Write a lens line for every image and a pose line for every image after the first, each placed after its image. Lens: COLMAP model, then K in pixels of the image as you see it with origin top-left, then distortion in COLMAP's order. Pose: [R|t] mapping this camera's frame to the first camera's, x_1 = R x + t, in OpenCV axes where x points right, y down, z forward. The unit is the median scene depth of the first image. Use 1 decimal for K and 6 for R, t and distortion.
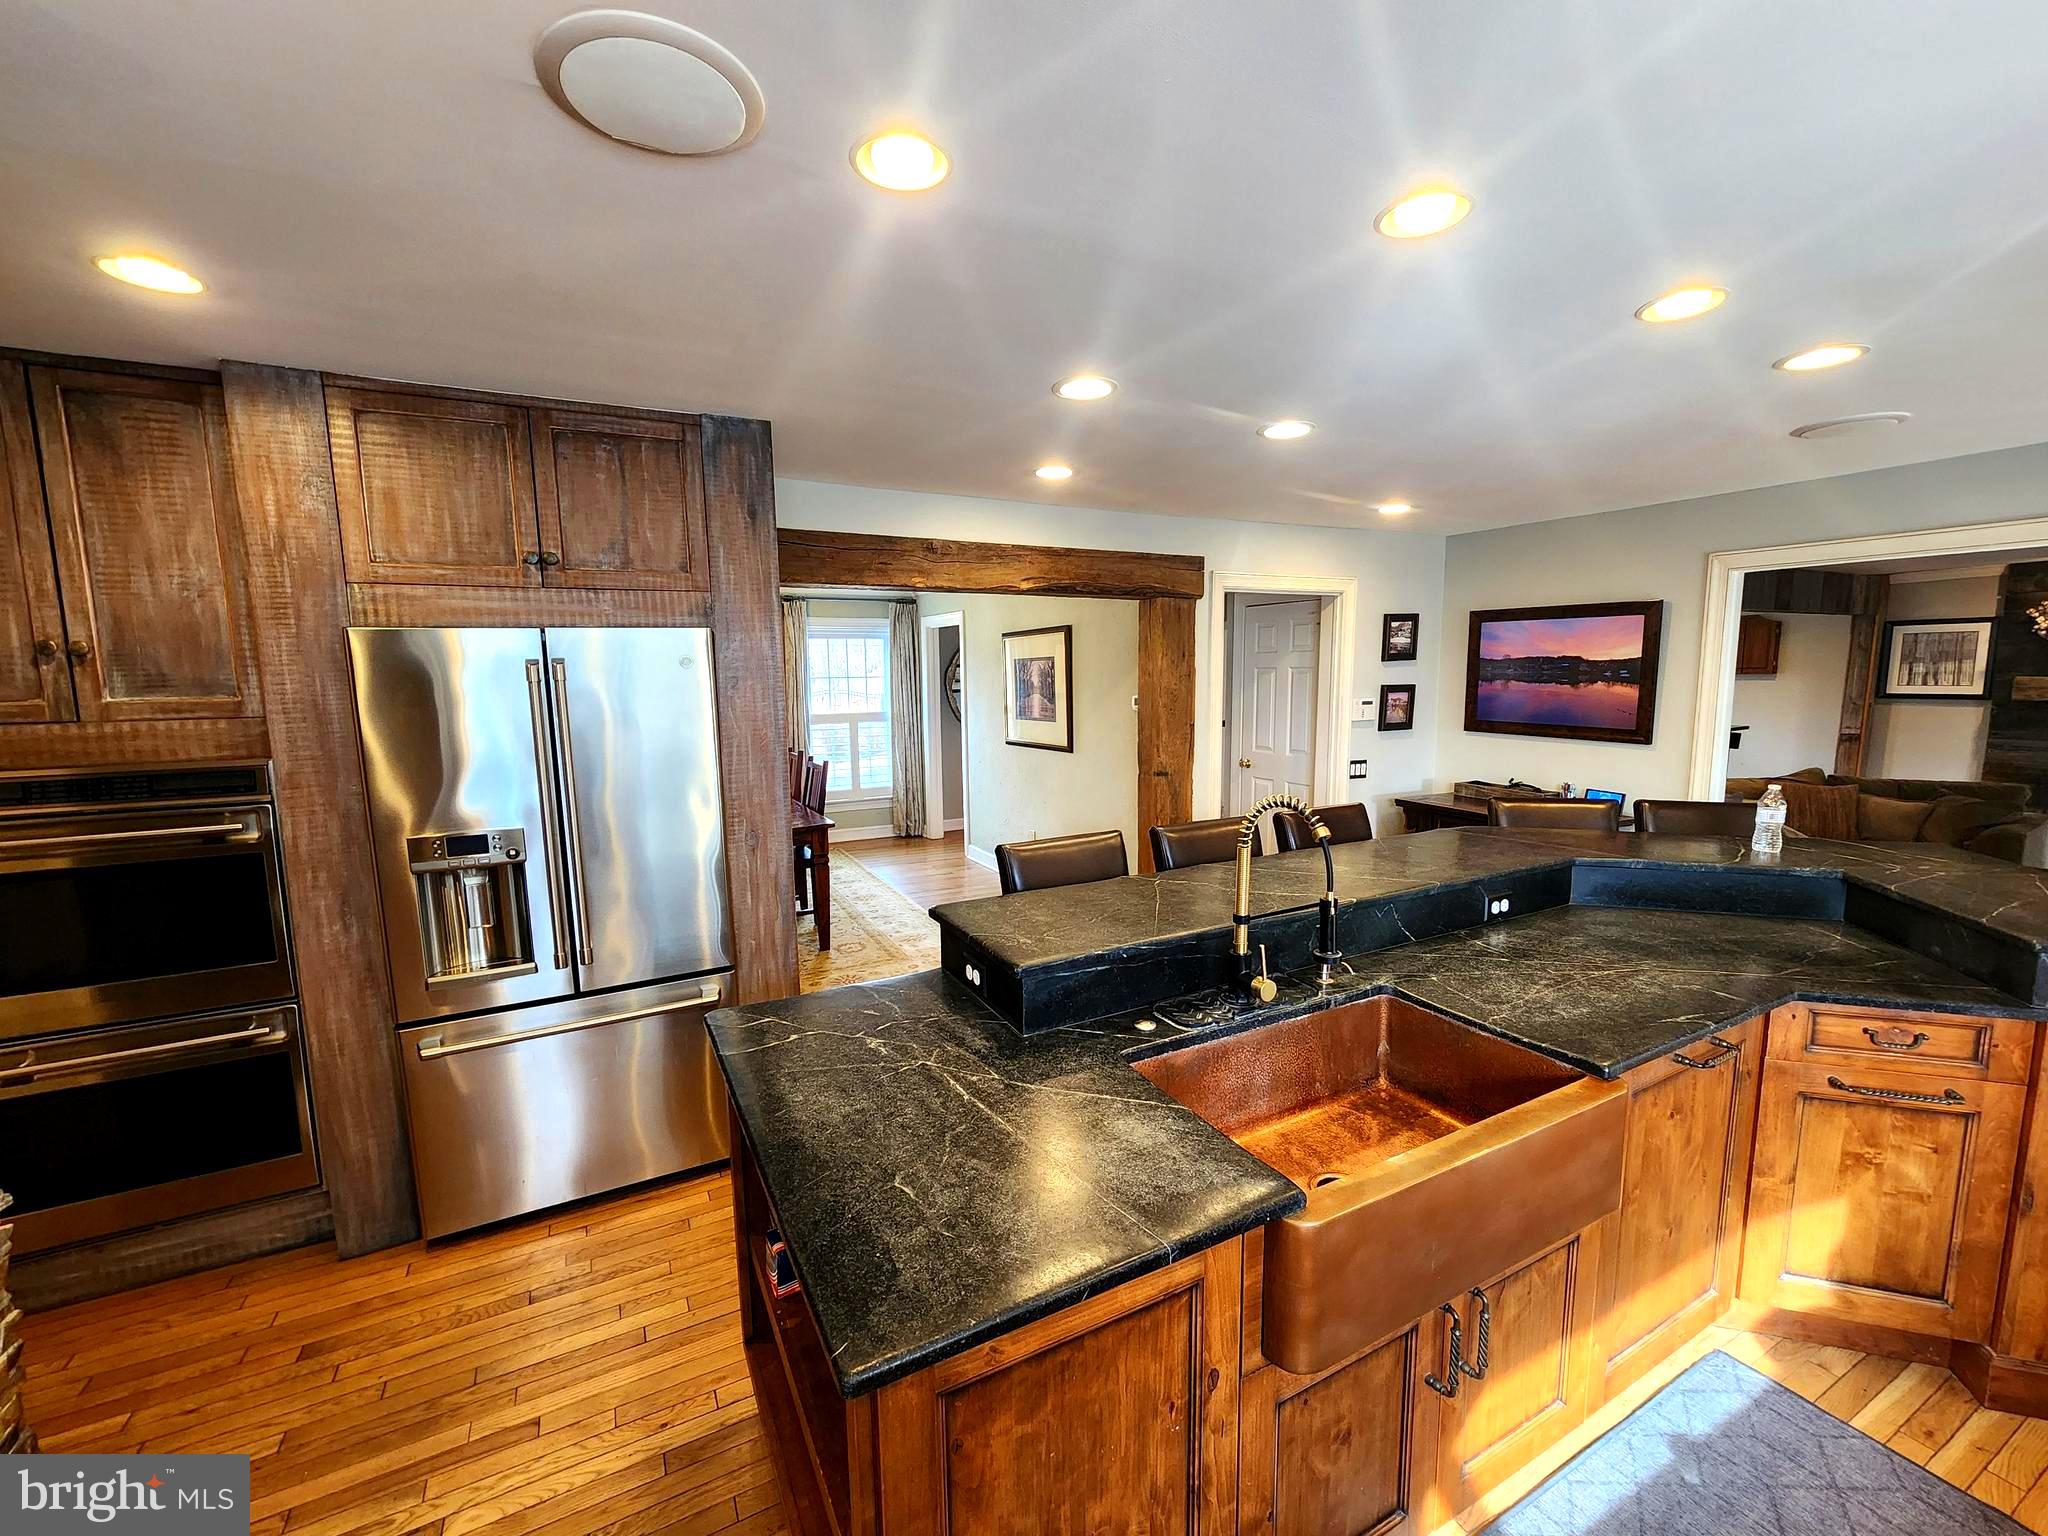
lens RADIAL K [[840.0, 0, 1025.7], [0, 840.0, 770.9], [0, 0, 1]] dist [-0.001859, 0.000004]
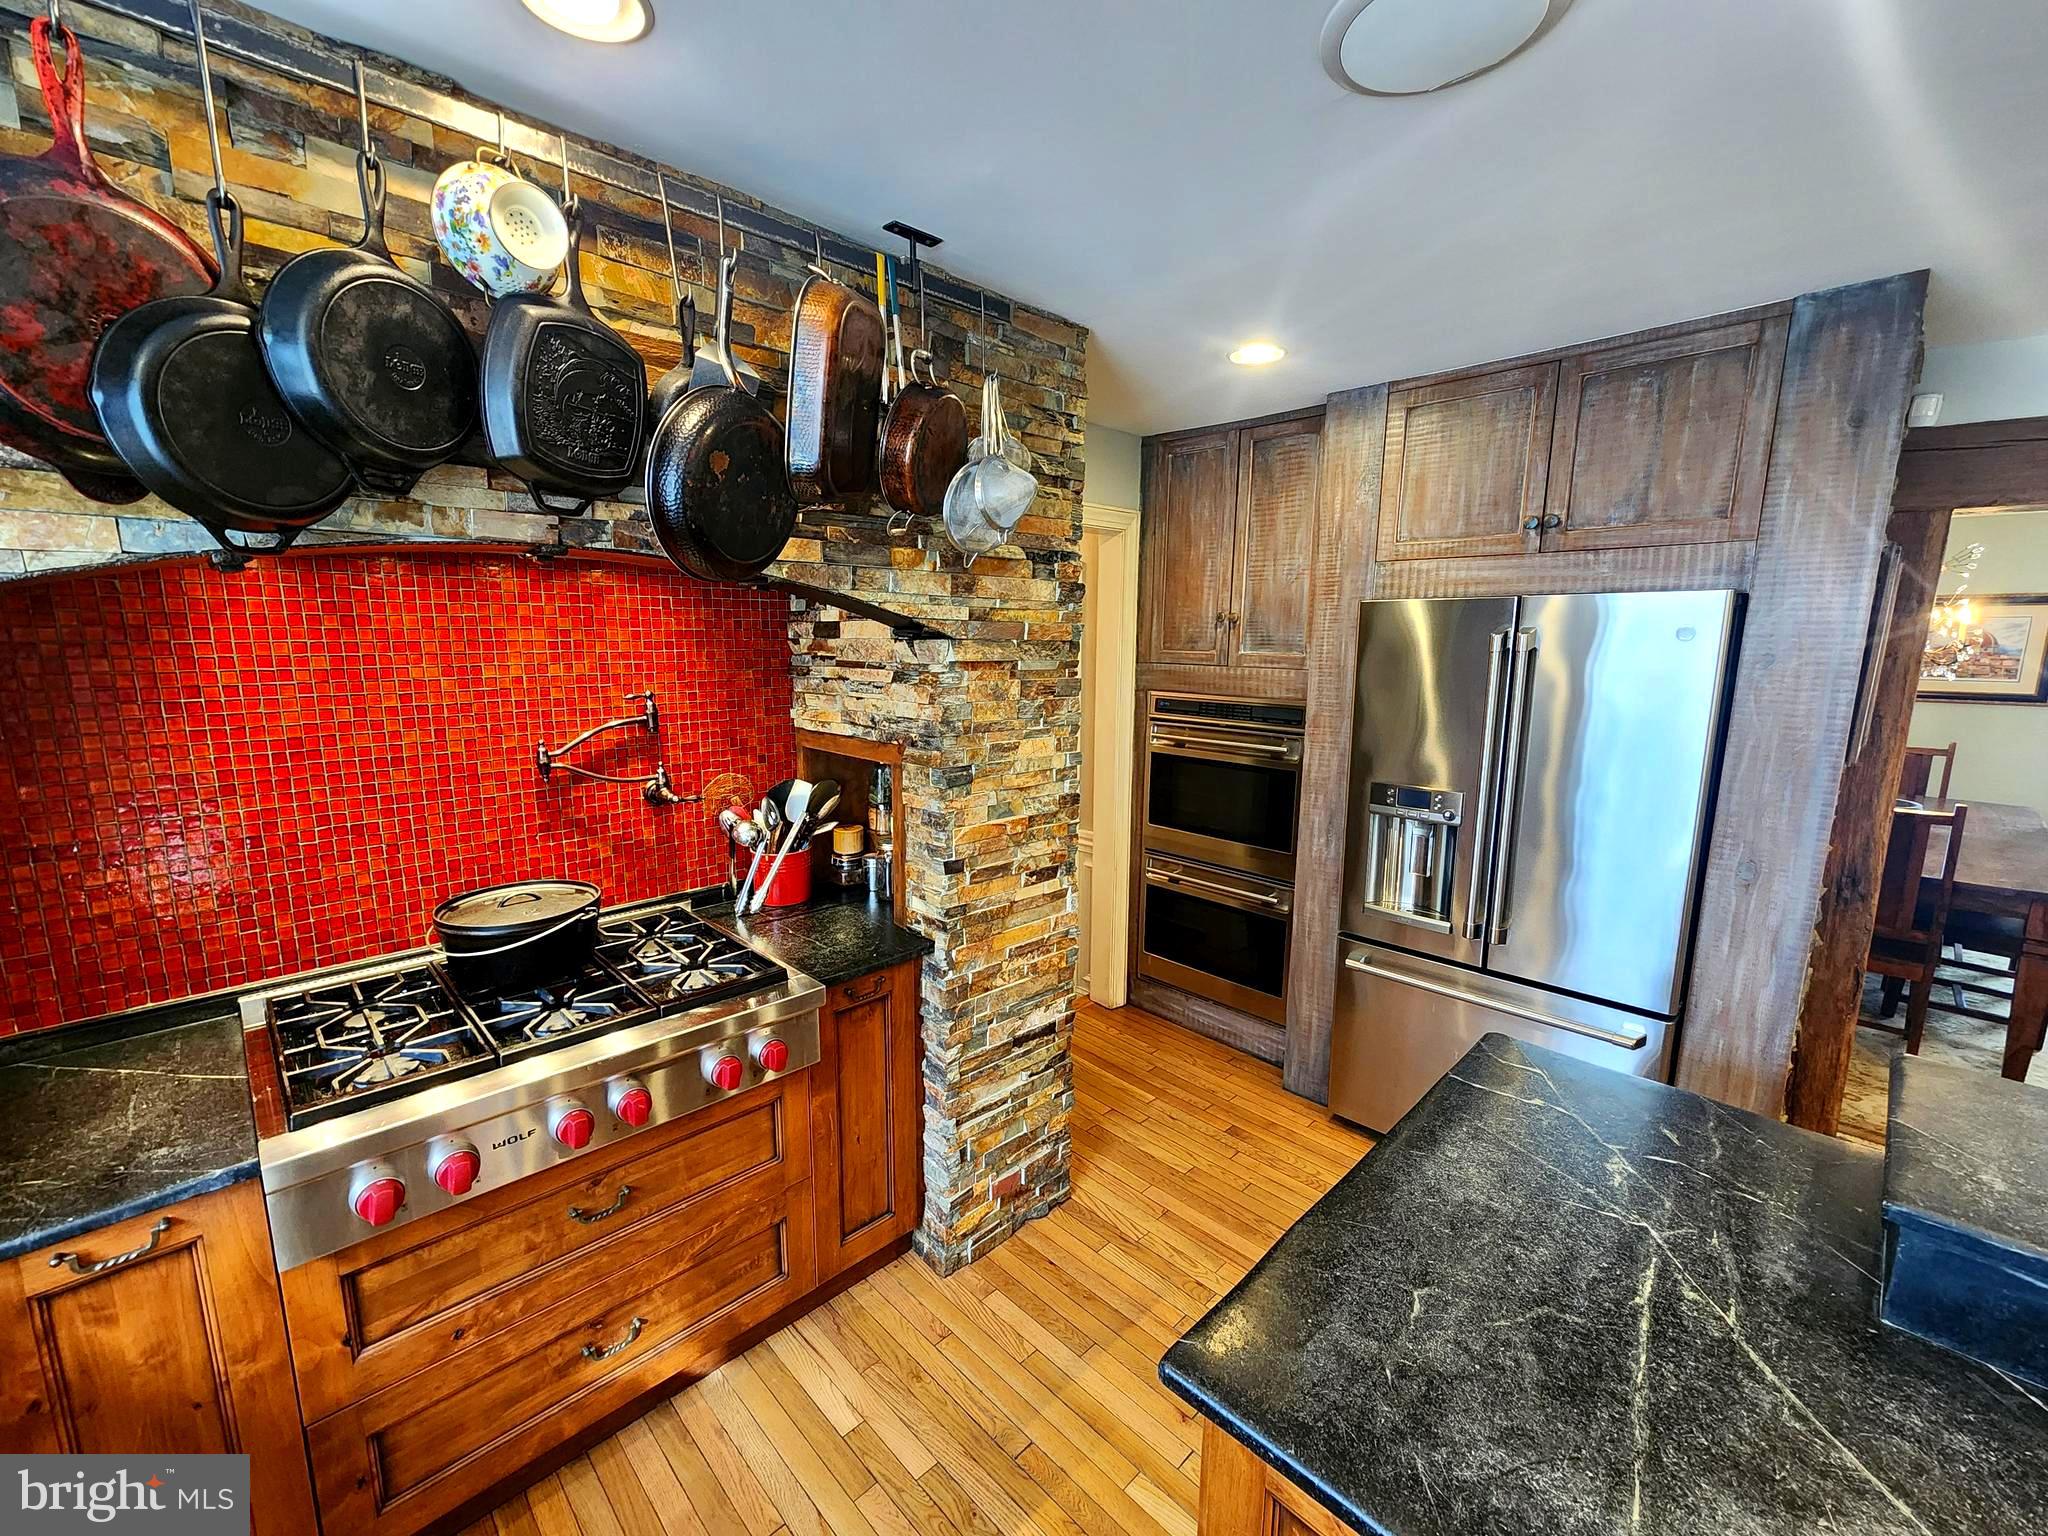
lens RADIAL K [[840.0, 0, 1013.4], [0, 840.0, 773.3], [0, 0, 1]] dist [-0.001859, 0.000004]
pose [[0.277024, 0.178003, -0.944231, 0.215213], [-0.124783, 0.981034, 0.148332, -0.040576], [0.952726, 0.076733, 0.293982, 0.174941]]
